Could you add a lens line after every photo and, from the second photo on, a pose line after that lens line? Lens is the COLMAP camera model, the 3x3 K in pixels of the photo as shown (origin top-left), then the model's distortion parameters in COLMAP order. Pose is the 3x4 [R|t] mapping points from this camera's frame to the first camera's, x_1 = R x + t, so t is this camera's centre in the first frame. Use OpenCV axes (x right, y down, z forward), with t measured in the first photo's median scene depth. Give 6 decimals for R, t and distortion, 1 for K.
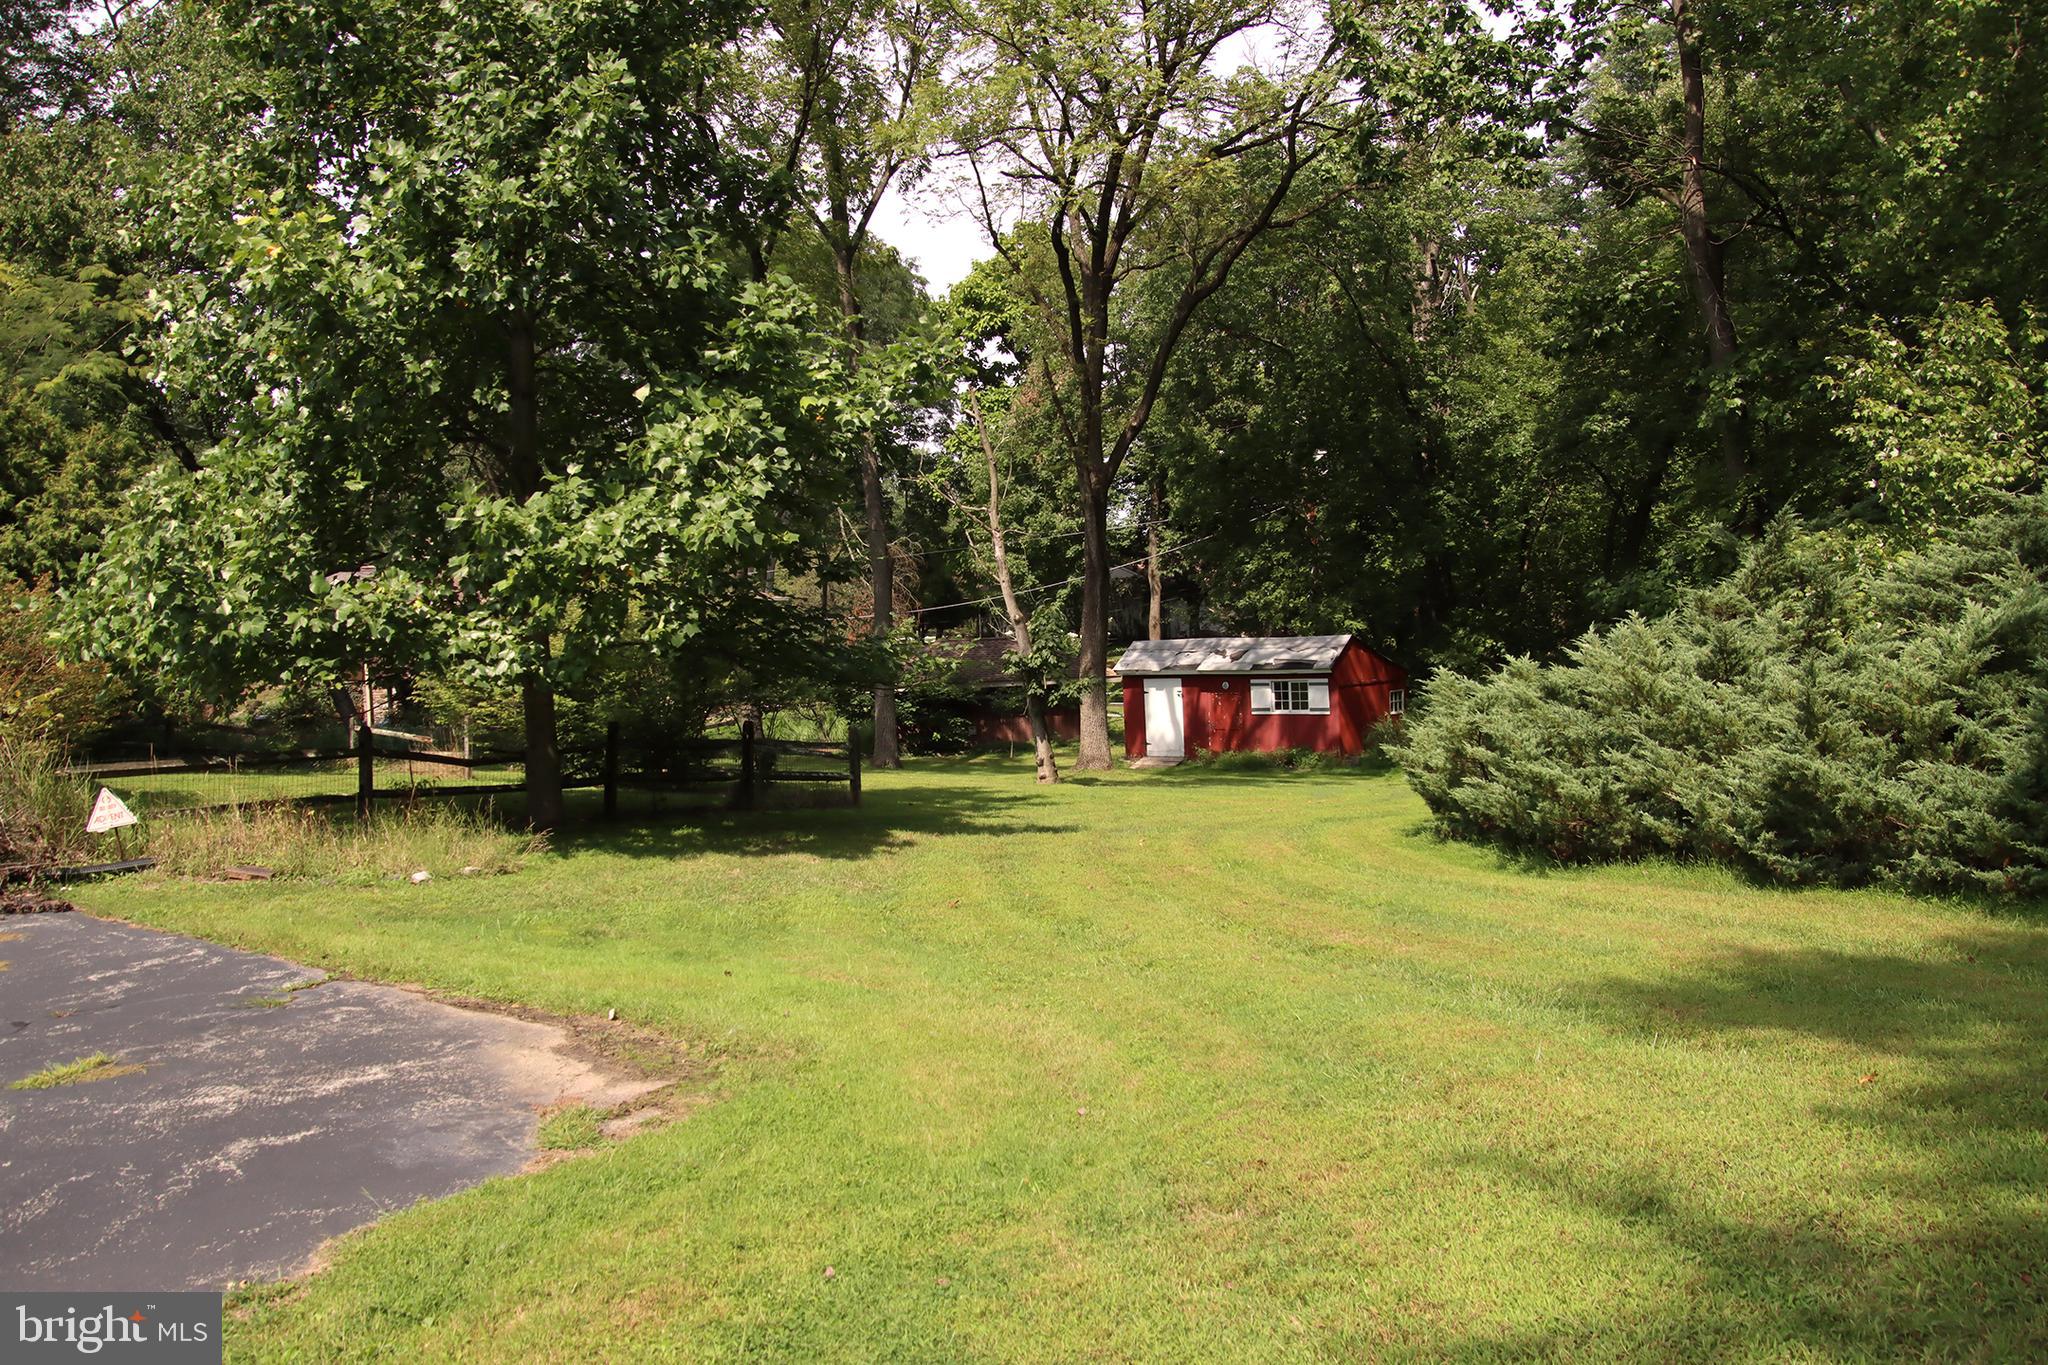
lens RADIAL K [[1620.8, 0, 1021.9], [0, 1620.8, 685.4], [0, 0, 1]] dist [-0.076791, 0.005454]
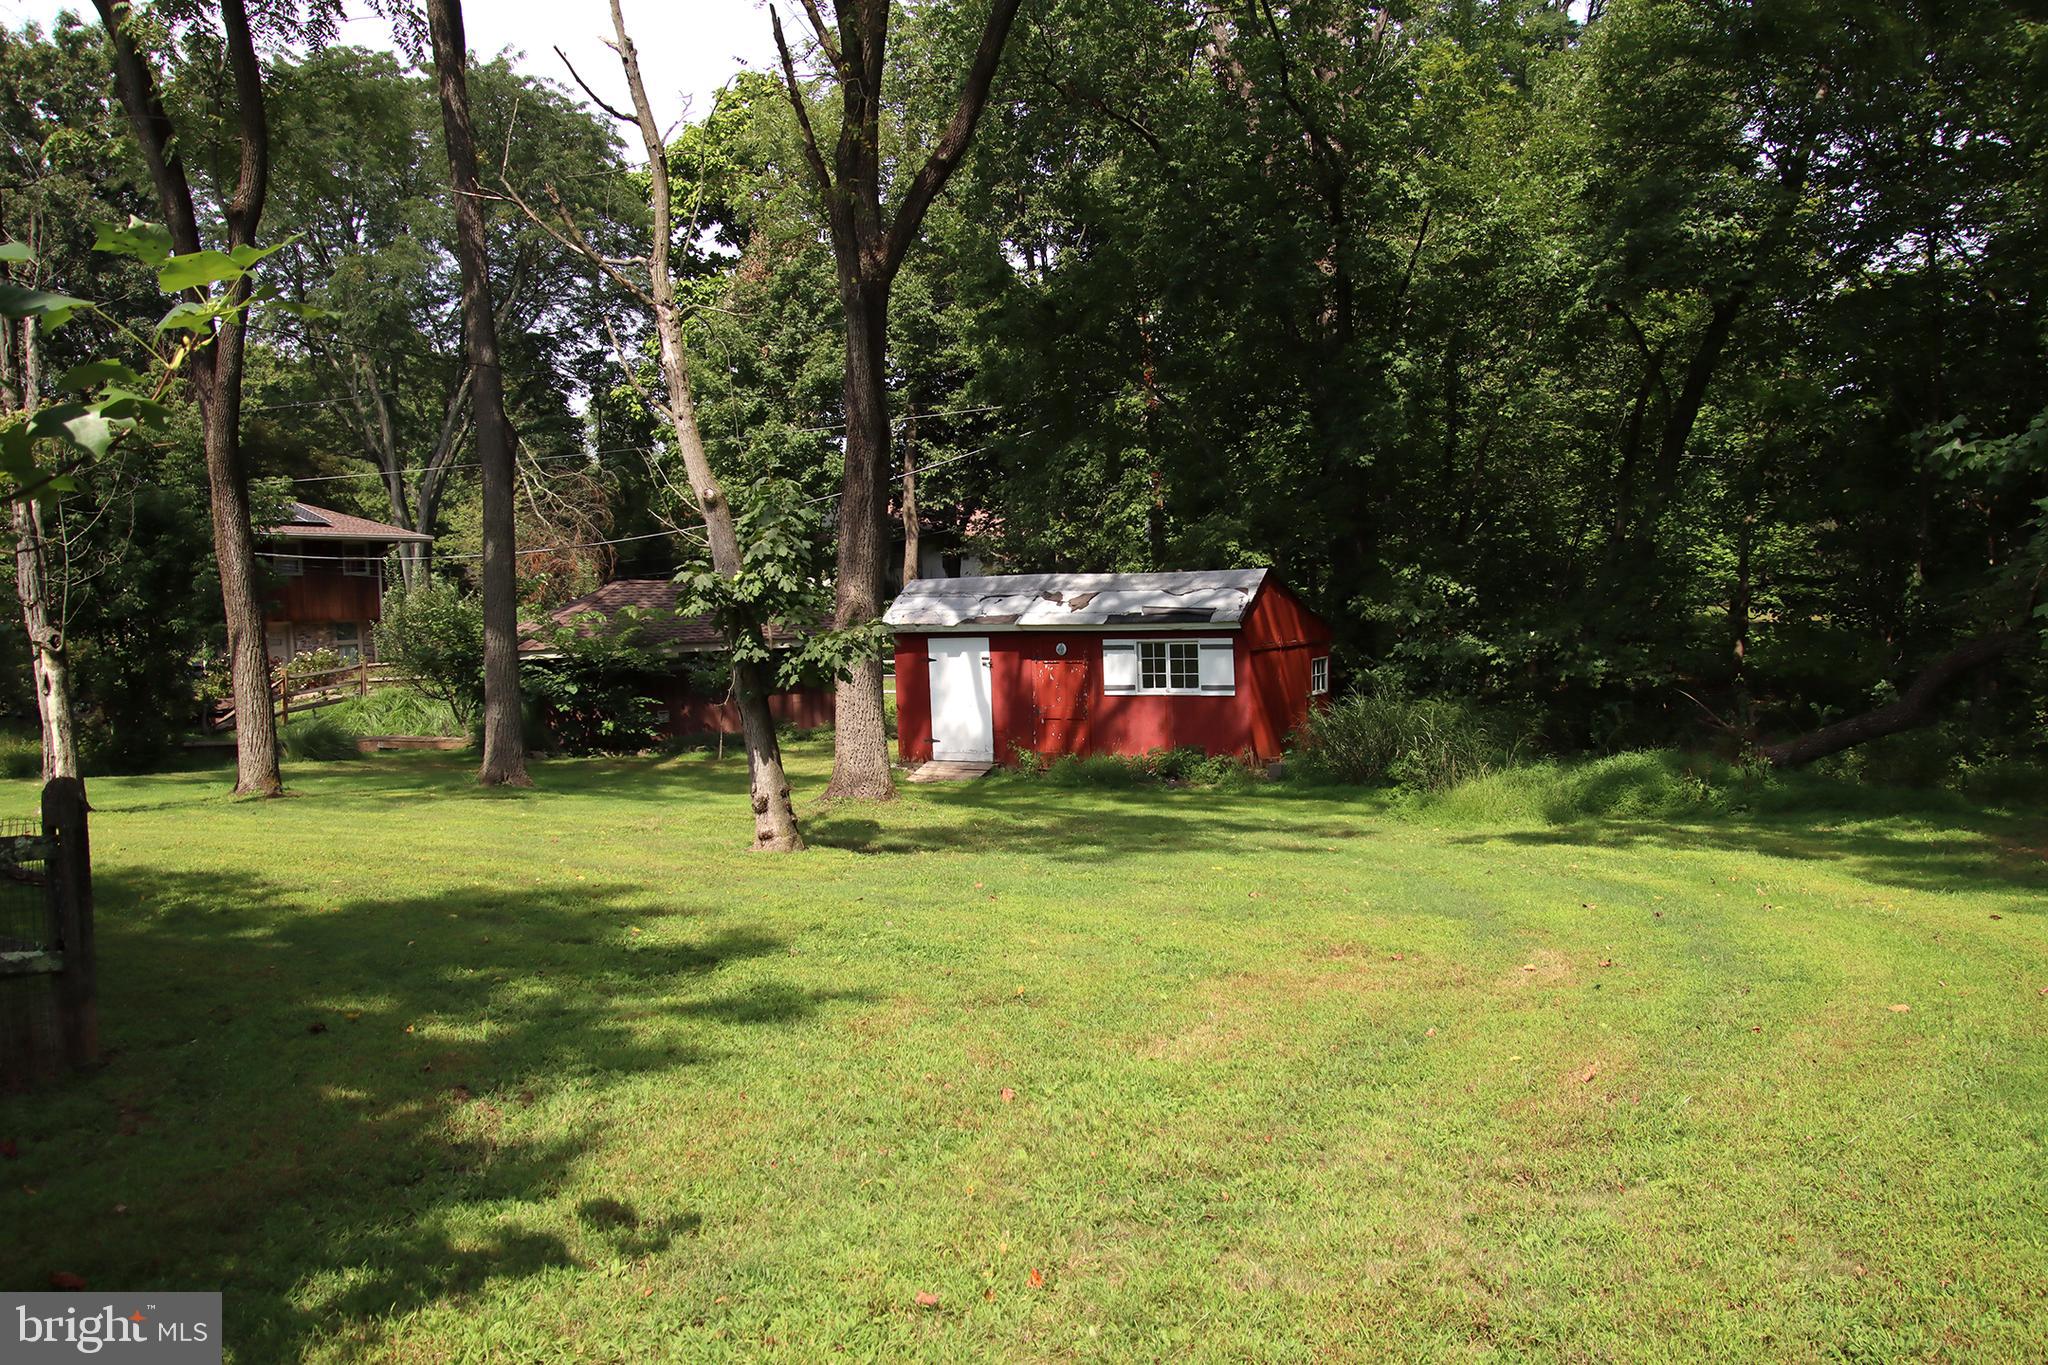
lens RADIAL K [[1620.8, 0, 1037.7], [0, 1620.8, 679.1], [0, 0, 1]] dist [-0.076791, 0.005454]
pose [[0.984429, 0.001692, 0.175775, 0.006002], [-0.004228, 0.999892, 0.014053, 0.002938], [-0.175732, -0.014577, 0.984330, 0.389786]]
